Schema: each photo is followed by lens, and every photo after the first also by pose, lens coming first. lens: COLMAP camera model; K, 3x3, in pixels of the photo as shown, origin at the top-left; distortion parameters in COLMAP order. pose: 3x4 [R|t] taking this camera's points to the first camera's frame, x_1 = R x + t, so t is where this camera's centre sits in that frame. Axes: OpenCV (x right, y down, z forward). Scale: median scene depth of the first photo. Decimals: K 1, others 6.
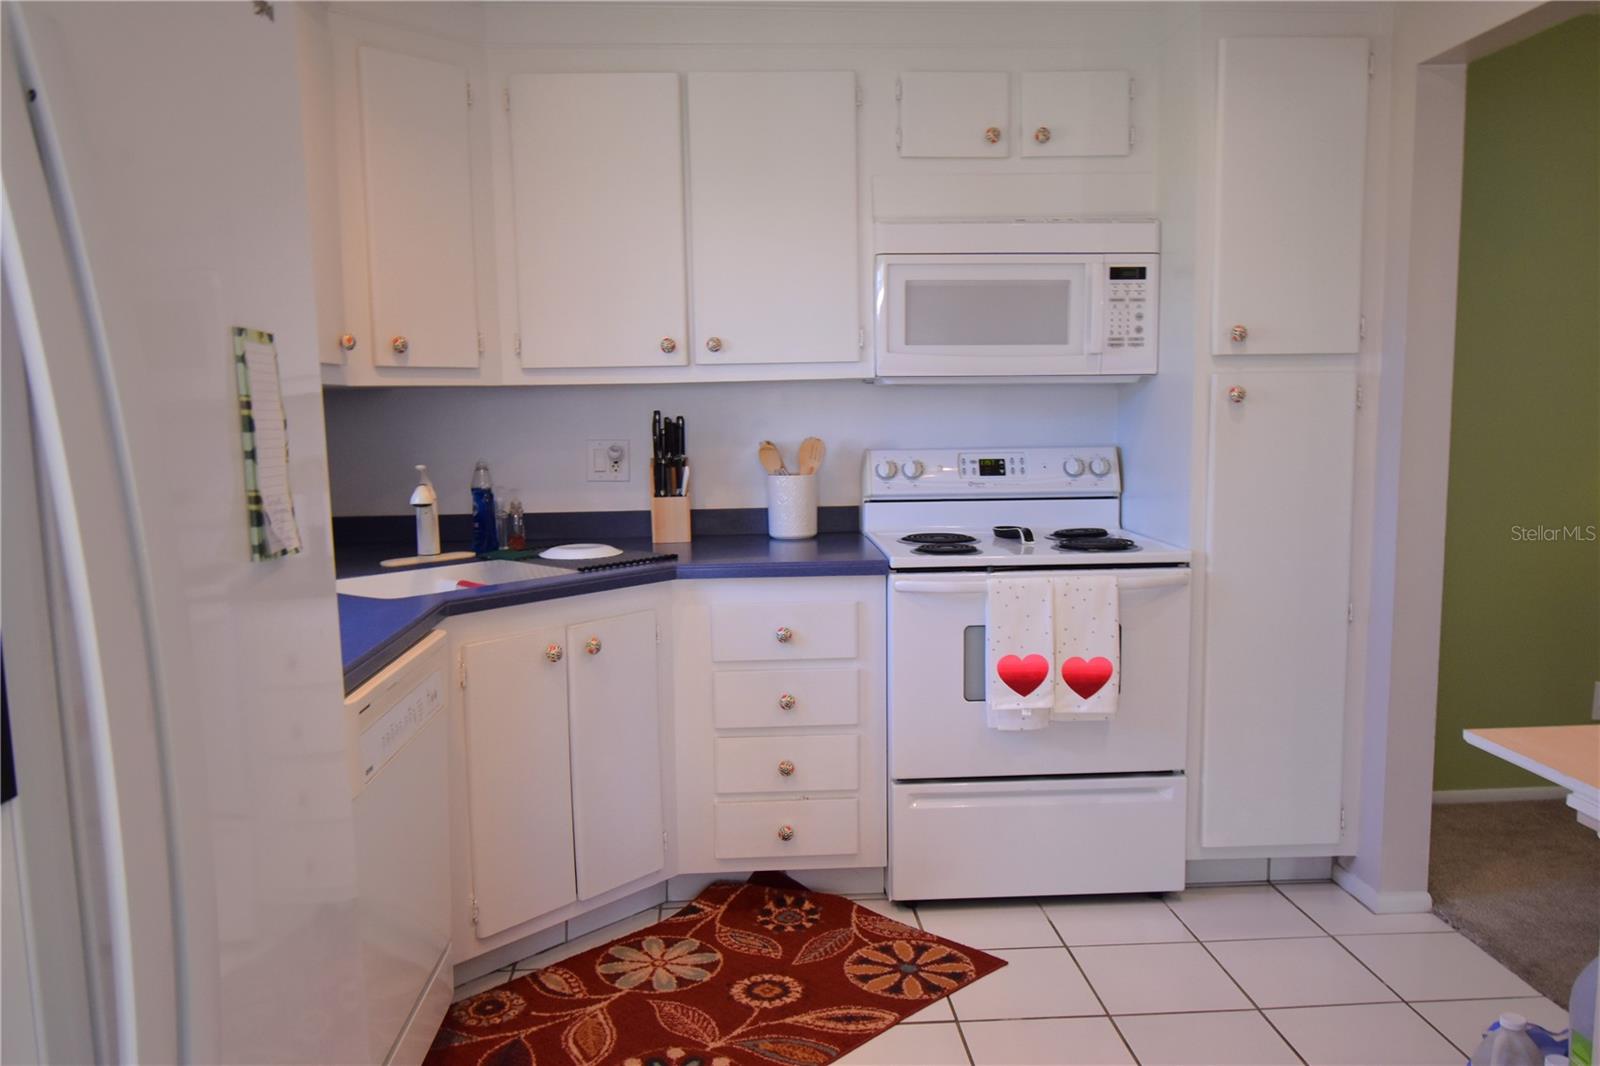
lens RADIAL K [[1207.6, 0, 808.3], [0, 1207.6, 534.7], [0, 0, 1]] dist [0.004572, -0.003844]
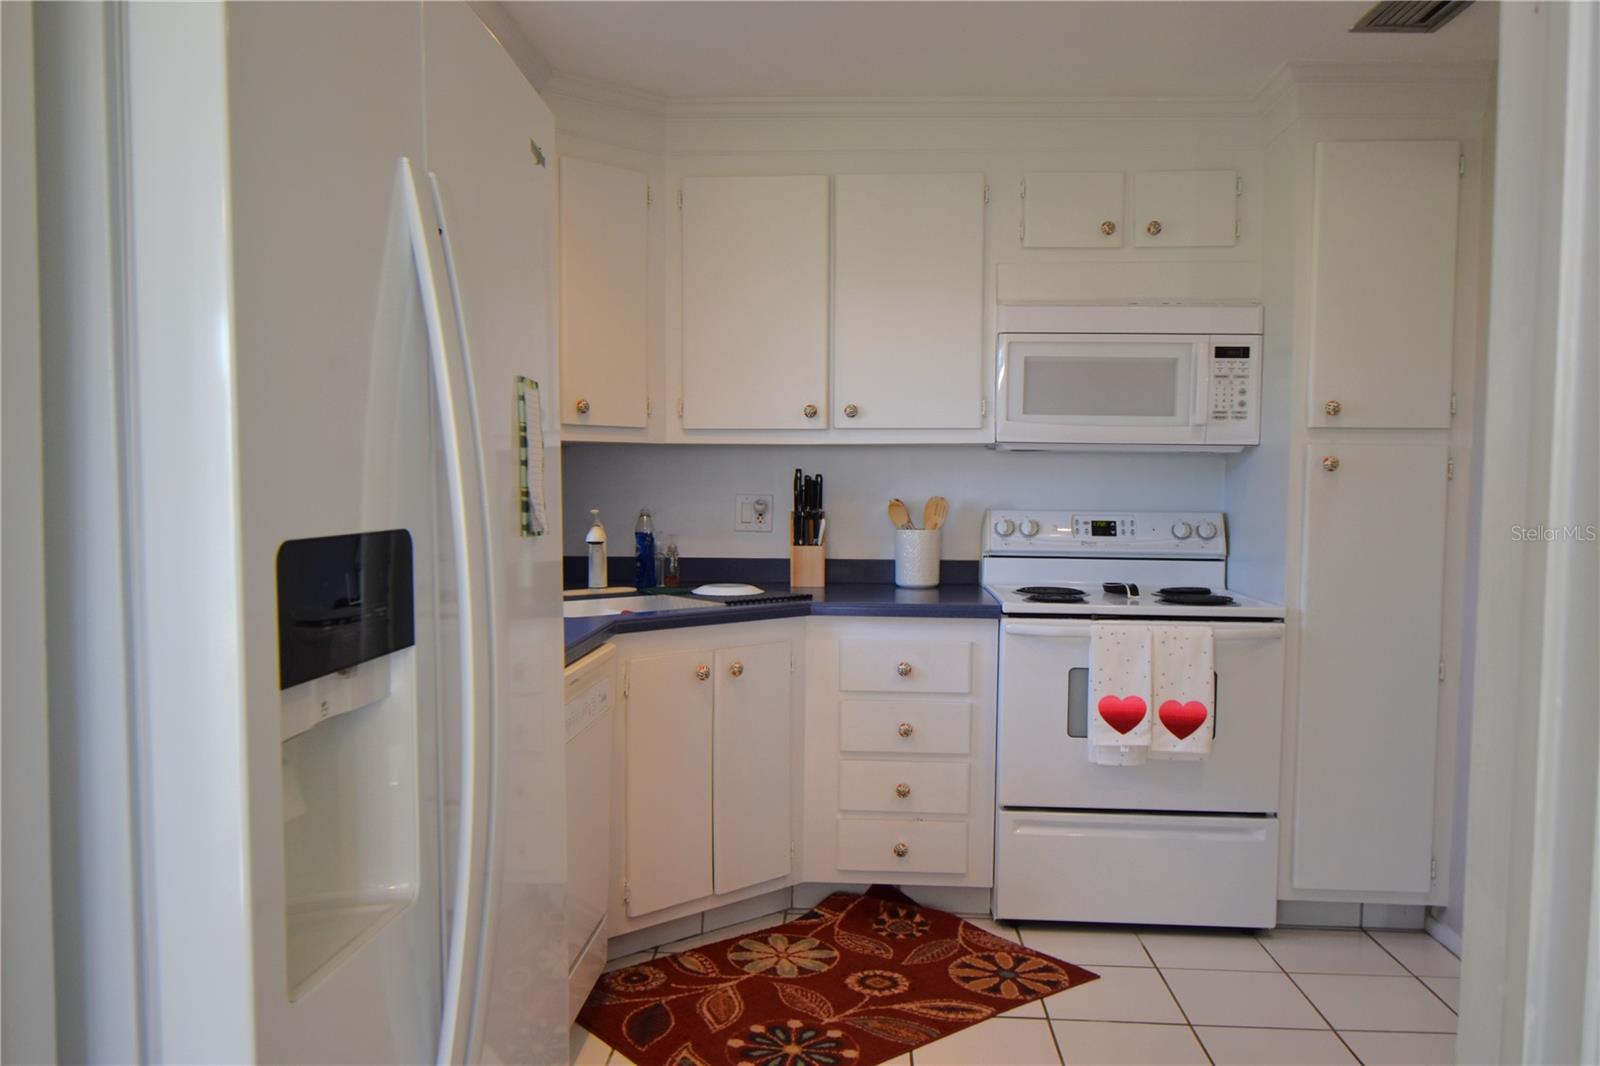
lens RADIAL K [[1212.8, 0, 800.0], [0, 1212.8, 539.6], [0, 0, 1]] dist [0.010356, -0.035923]
pose [[0.992283, 0.029329, -0.120477, 0.015418], [-0.036440, 0.997694, -0.057254, 0.030670], [0.118520, 0.061202, 0.991064, -0.127963]]
